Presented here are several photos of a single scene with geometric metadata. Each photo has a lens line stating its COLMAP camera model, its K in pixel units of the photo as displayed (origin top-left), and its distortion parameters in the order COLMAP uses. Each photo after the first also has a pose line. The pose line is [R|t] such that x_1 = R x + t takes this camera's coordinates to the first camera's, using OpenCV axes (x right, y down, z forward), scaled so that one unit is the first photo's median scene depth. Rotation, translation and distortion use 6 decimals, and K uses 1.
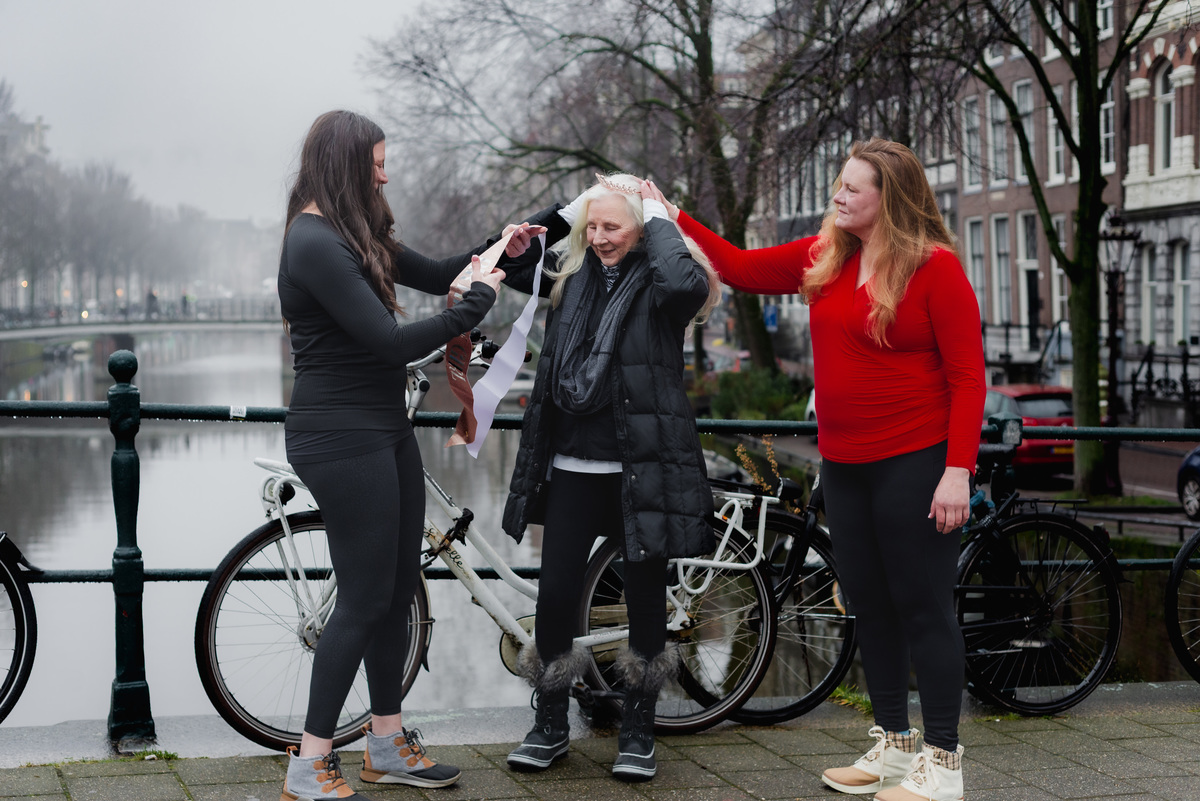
lens RADIAL K [[1774.8, 0, 562.1], [0, 1774.8, 462.0], [0, 0, 1]] dist [0.029110, 0.000000]
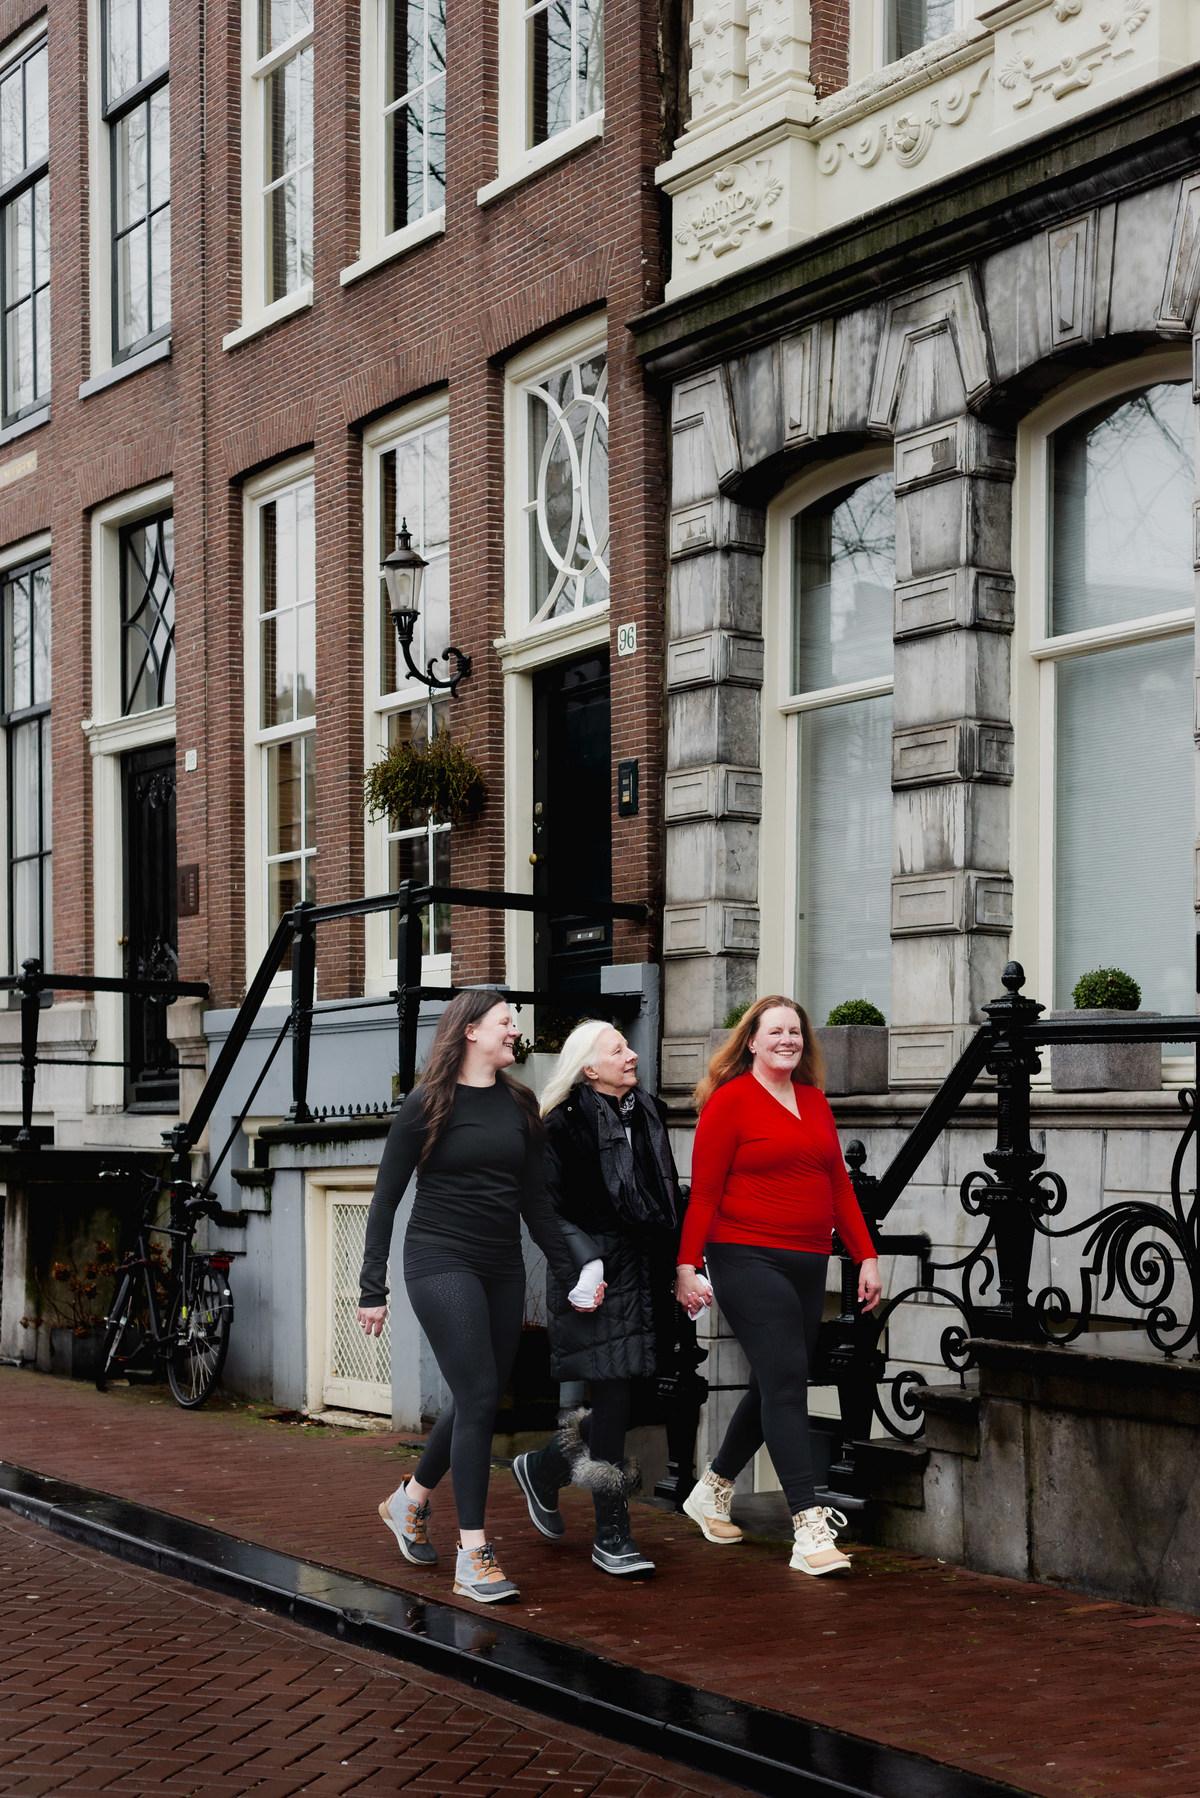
lens RADIAL K [[2582.6, 0, 602.9], [0, 2582.6, 907.3], [0, 0, 1]] dist [0.018604, 0.000000]
pose [[0.900050, 0.079990, 0.428383, 0.149104], [0.002239, 0.982148, -0.188096, -0.022370], [-0.435782, 0.170255, 0.883803, 0.579850]]
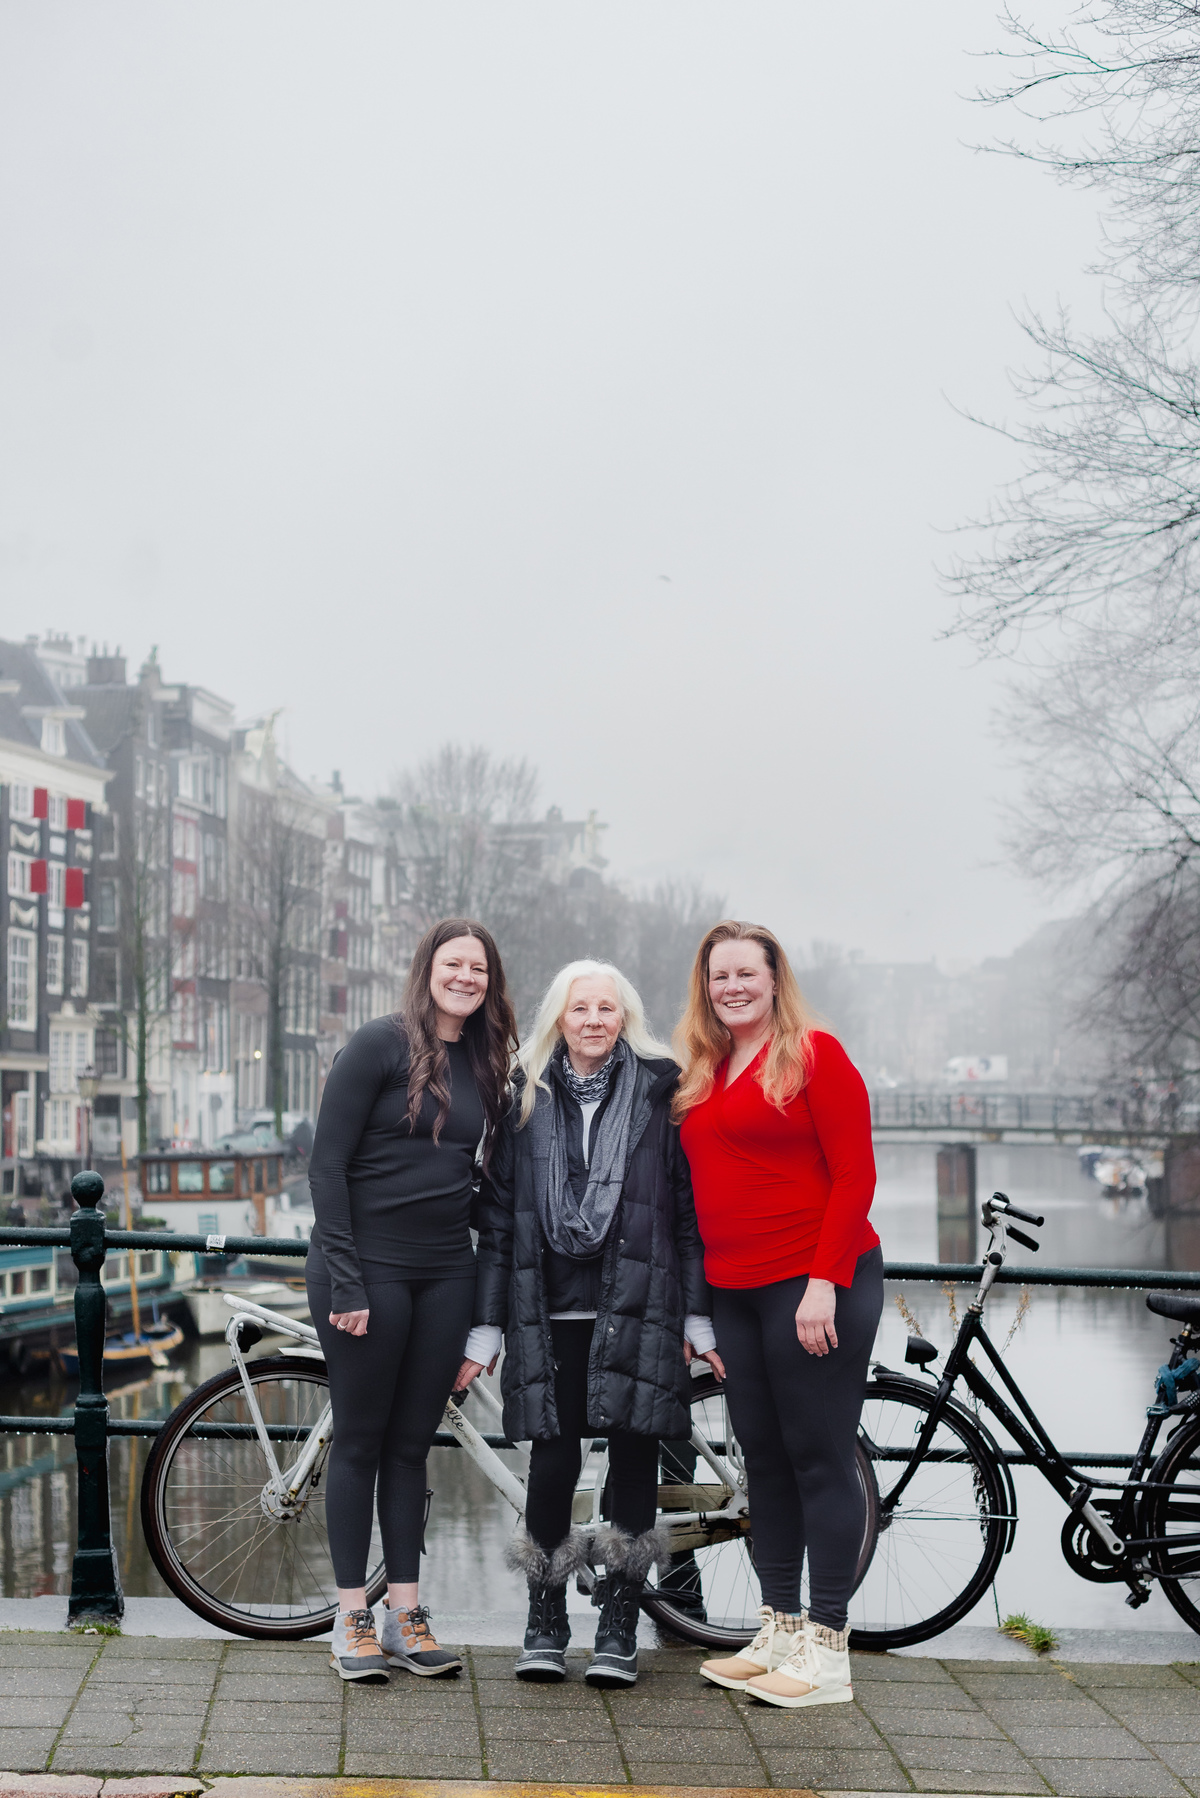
lens RADIAL K [[3009.5, 0, 586.3], [0, 3009.5, 1071.8], [0, 0, 1]] dist [0.029996, 0.000000]
pose [[0.955824, -0.008183, -0.293827, 0.066356], [-0.020402, 0.995355, -0.094088, 0.003742], [0.293232, 0.095926, 0.951217, -0.055827]]
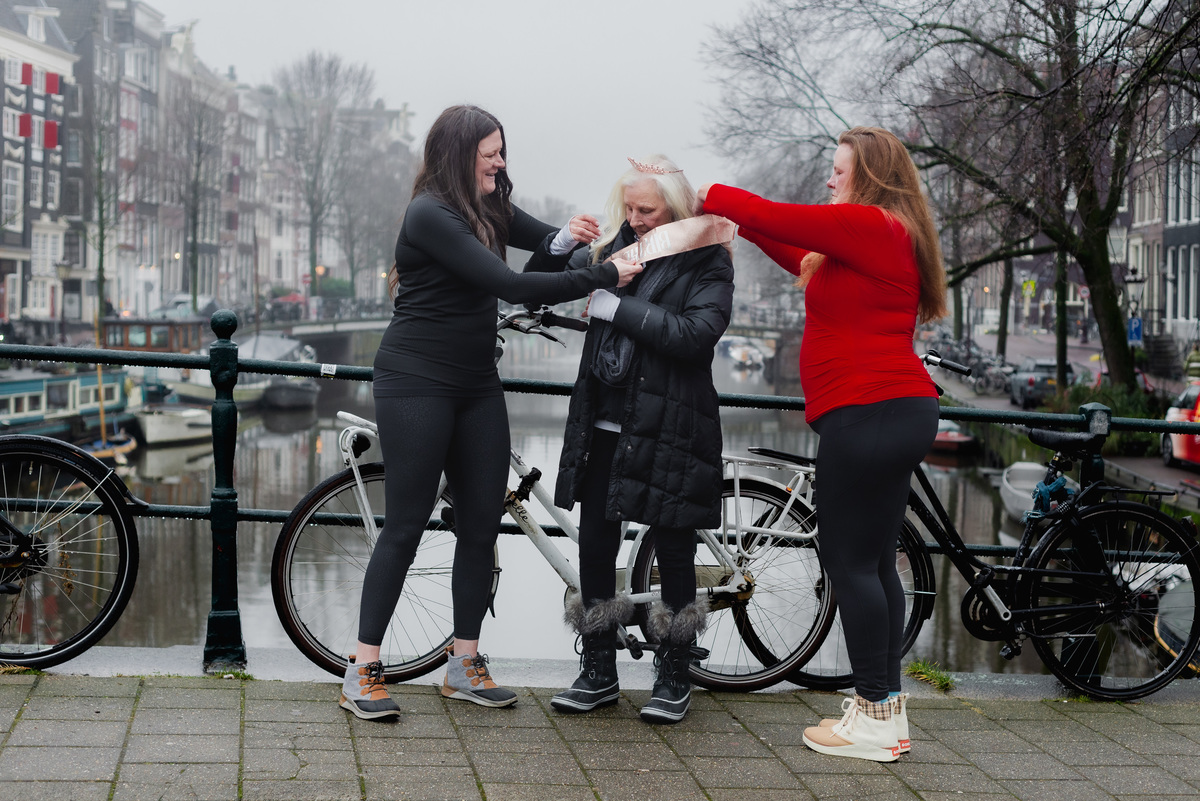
lens RADIAL K [[1923.4, 0, 717.2], [0, 1923.4, 434.6], [0, 0, 1]] dist [0.024625, 0.000000]
pose [[0.991655, 0.037960, -0.123204, 0.031547], [-0.040987, 0.998915, -0.022126, 0.004385], [0.122230, 0.026991, 0.992135, -0.022756]]
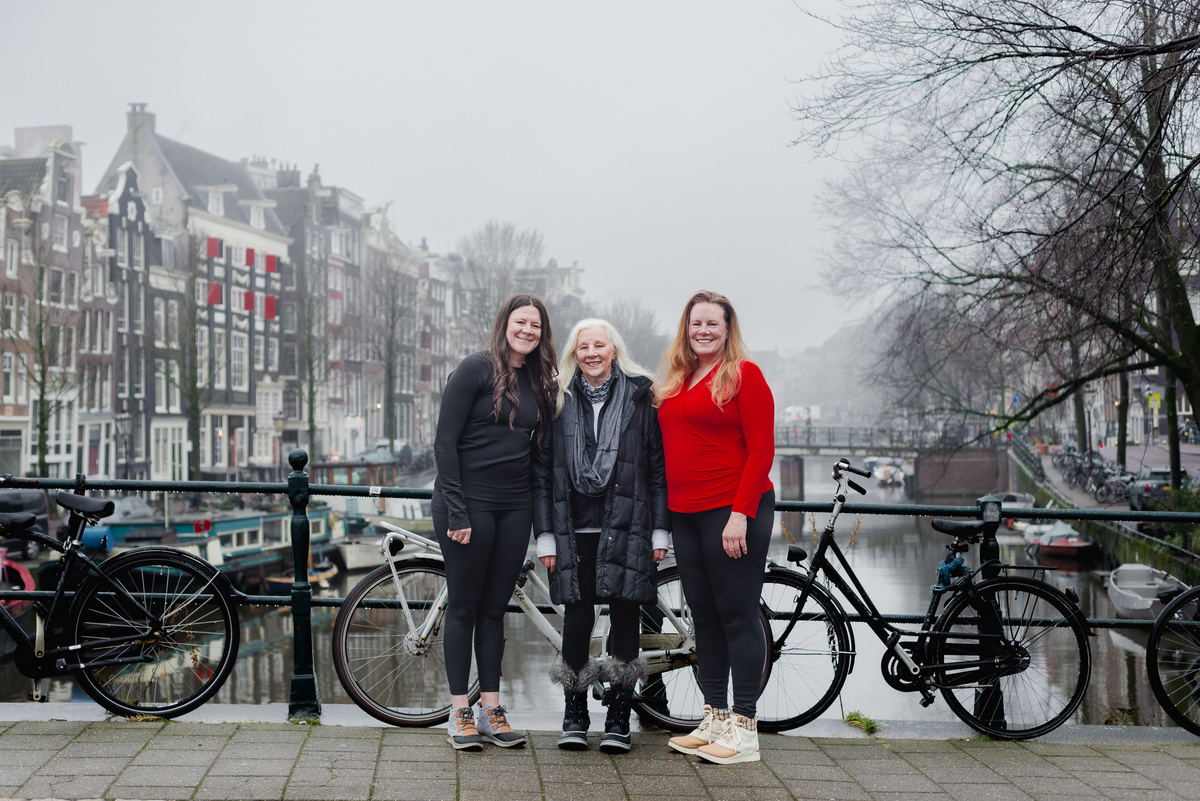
lens RADIAL K [[1774.8, 0, 568.0], [0, 1774.8, 430.4], [0, 0, 1]] dist [0.029110, 0.000000]
pose [[0.955361, -0.011410, -0.295222, 0.062183], [-0.014969, 0.996101, -0.086939, 0.007281], [0.295062, 0.087477, 0.951465, -0.053267]]
